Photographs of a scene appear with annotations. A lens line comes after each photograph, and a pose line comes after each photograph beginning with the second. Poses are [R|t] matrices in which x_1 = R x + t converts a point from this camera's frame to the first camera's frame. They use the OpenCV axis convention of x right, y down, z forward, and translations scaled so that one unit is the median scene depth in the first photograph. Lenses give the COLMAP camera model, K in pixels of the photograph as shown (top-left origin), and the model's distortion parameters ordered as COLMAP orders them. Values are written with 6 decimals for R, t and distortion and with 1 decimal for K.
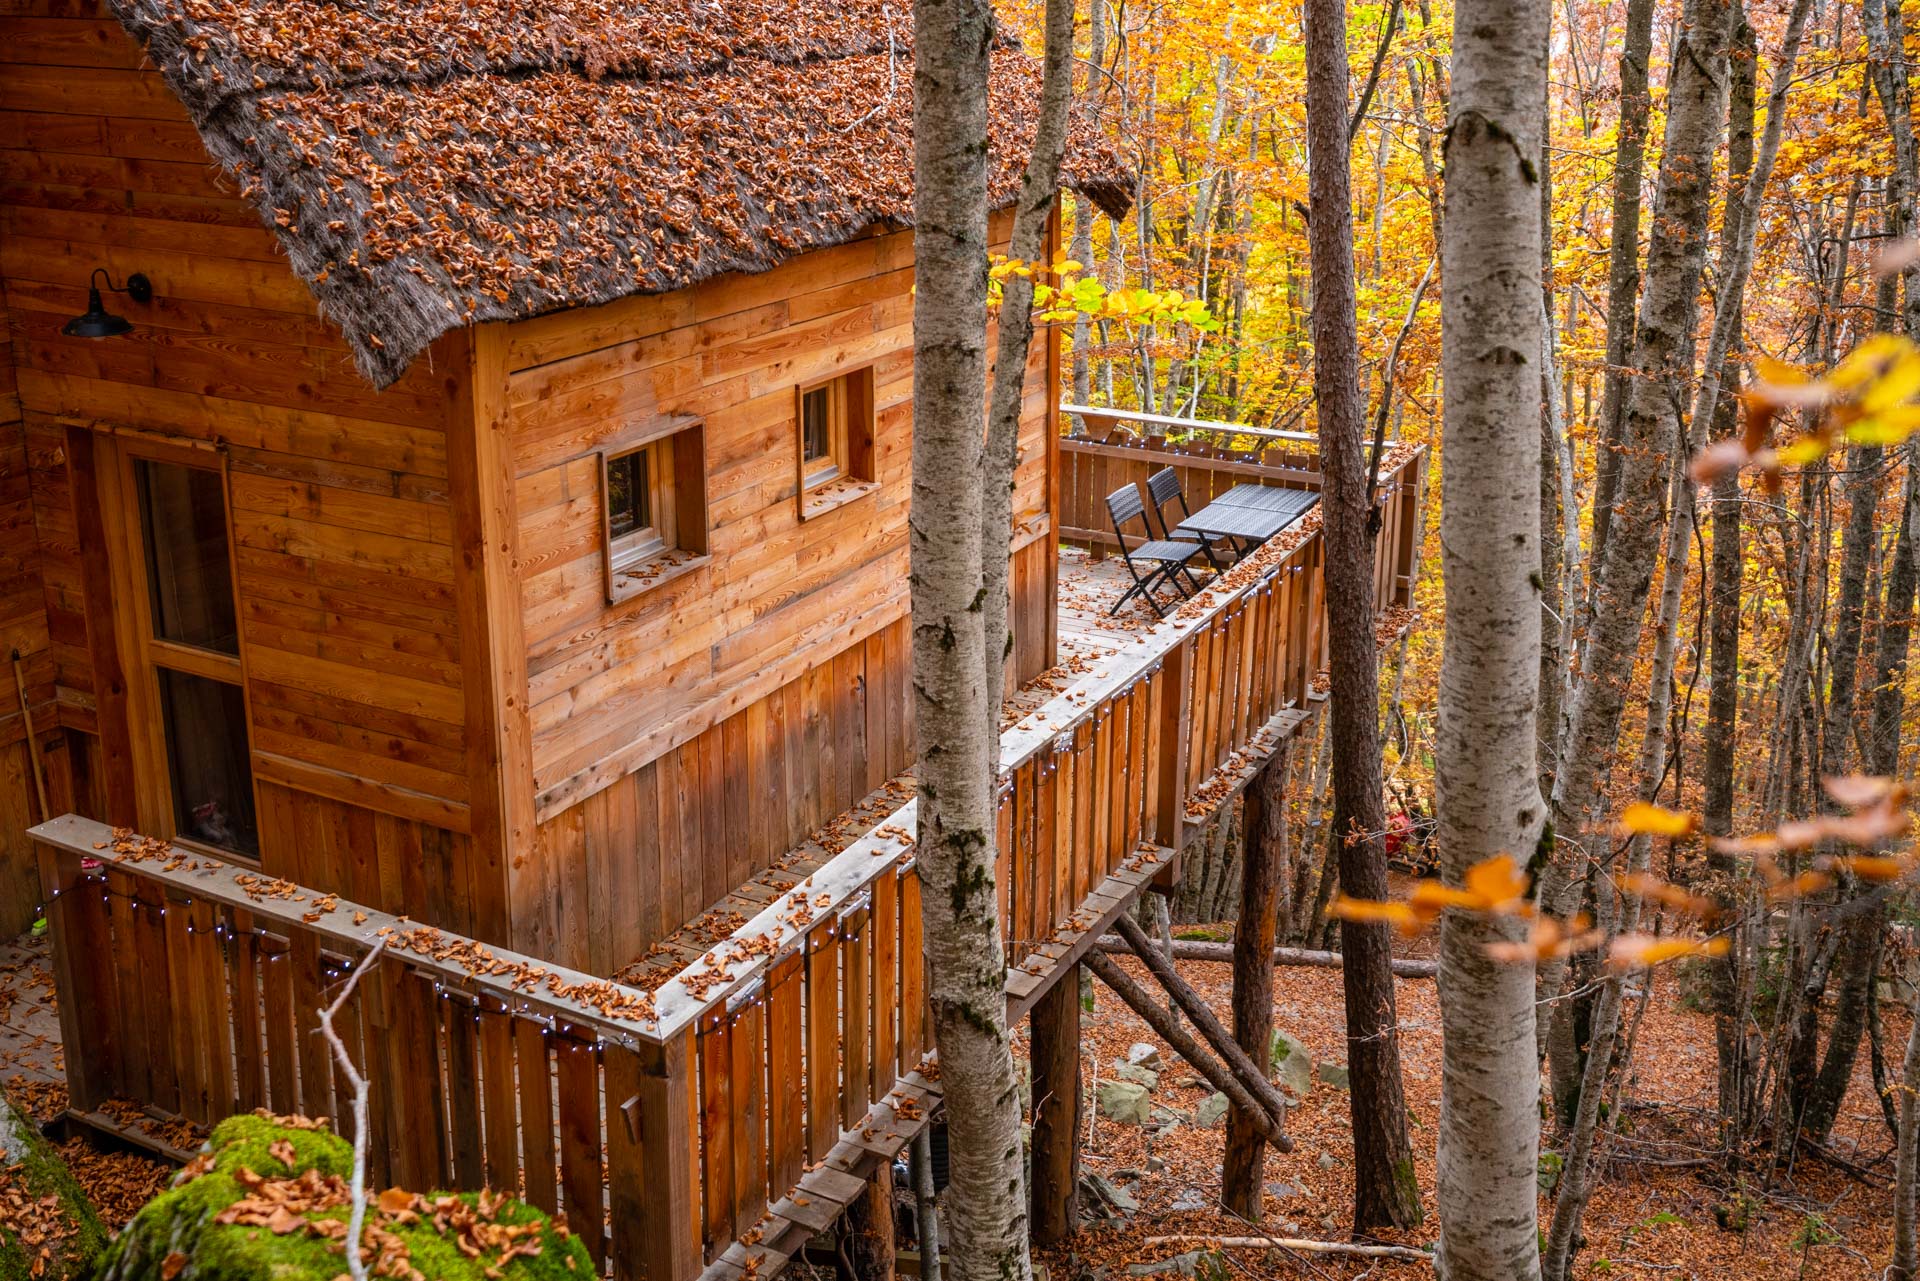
lens RADIAL K [[2011.1, 0, 960.0], [0, 2011.1, 640.5], [0, 0, 1]] dist [0.007949, 0.015665]
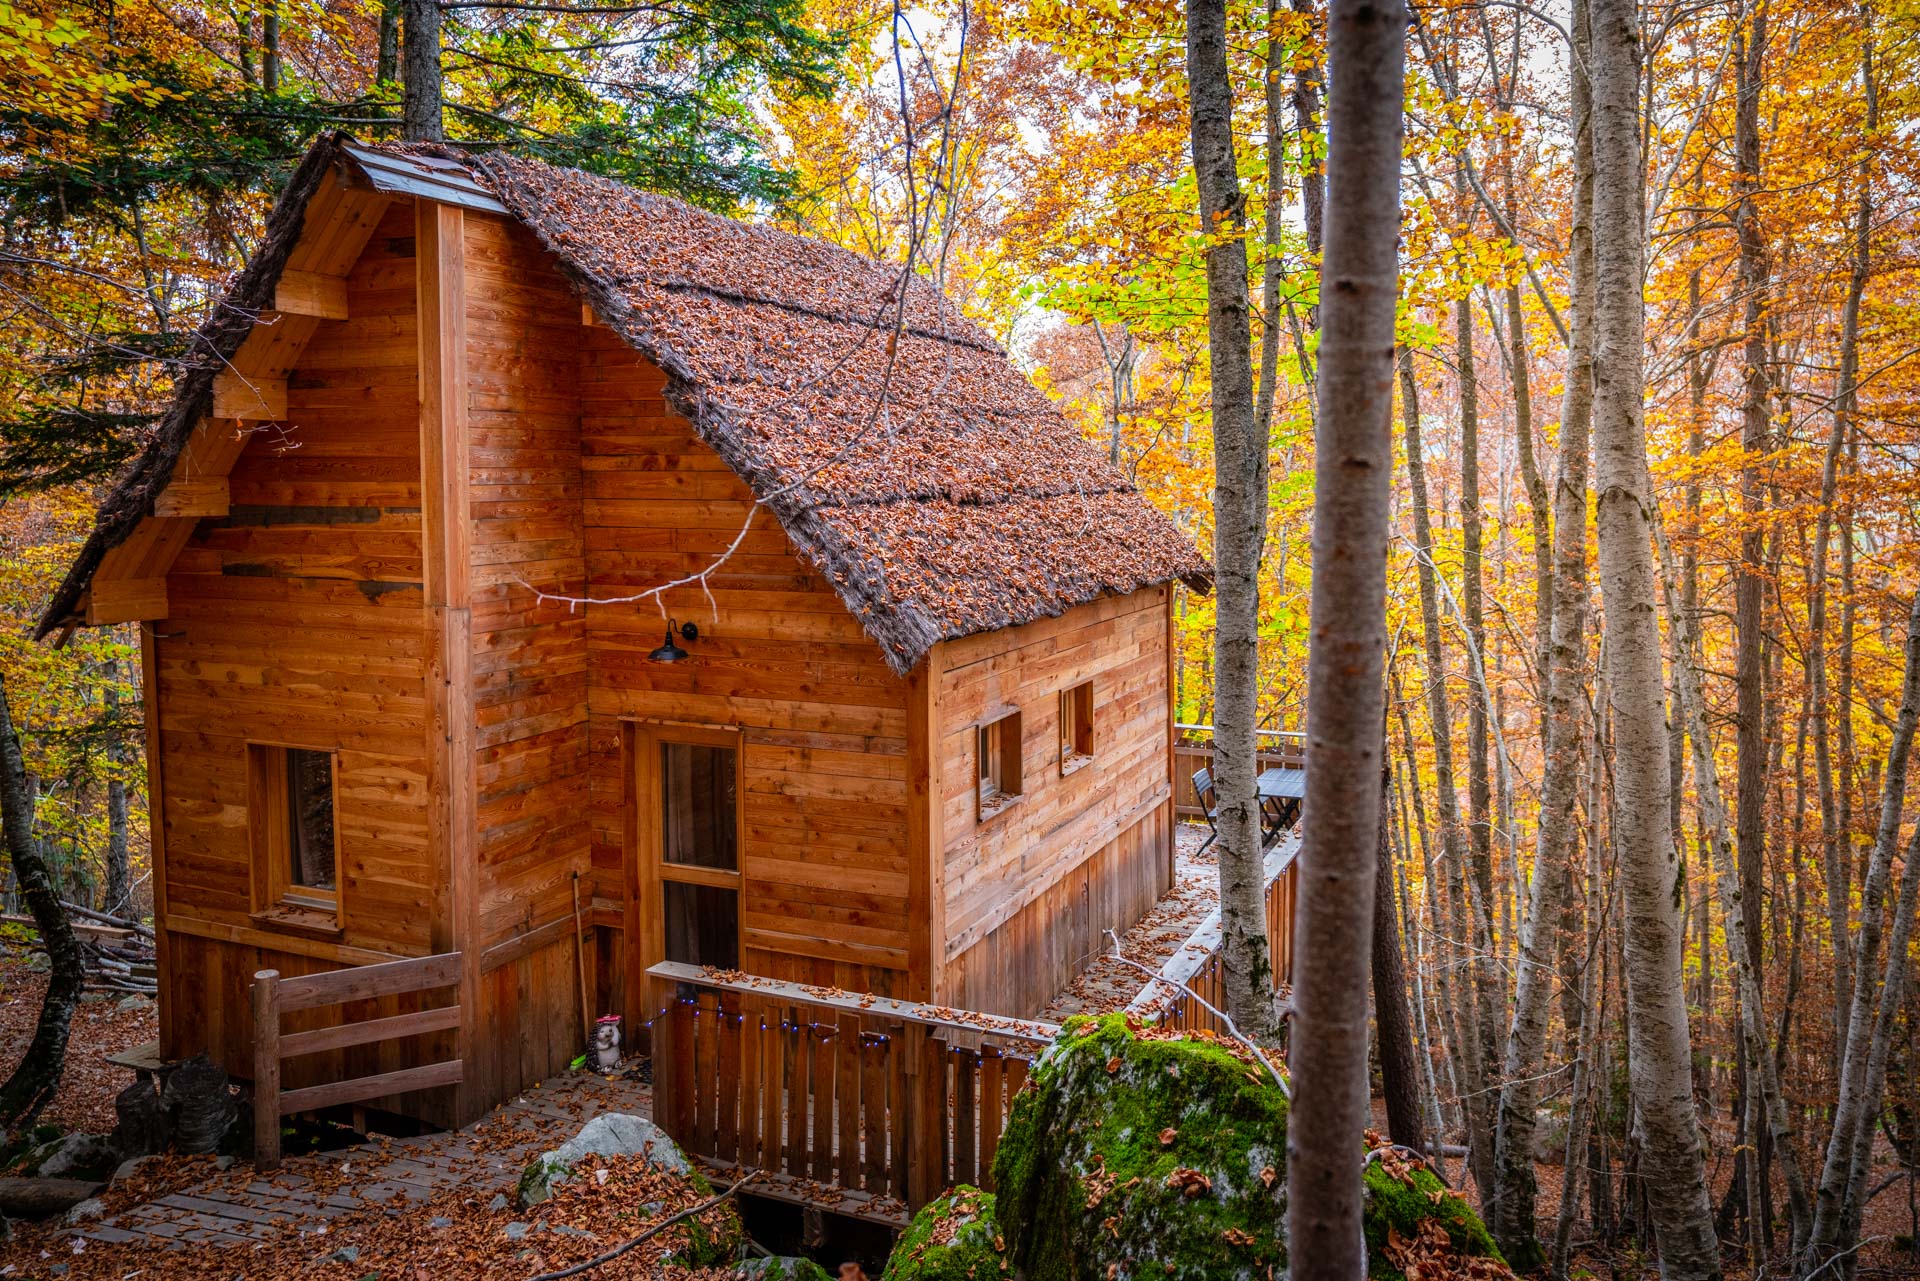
lens RADIAL K [[1581.0, 0, 960.0], [0, 1581.0, 640.5], [0, 0, 1]] dist [-0.006466, 0.002972]
pose [[0.994315, -0.022285, 0.104119, -0.324785], [0.044331, 0.975714, -0.214515, 0.111631], [-0.096810, 0.217911, 0.971155, -0.241077]]
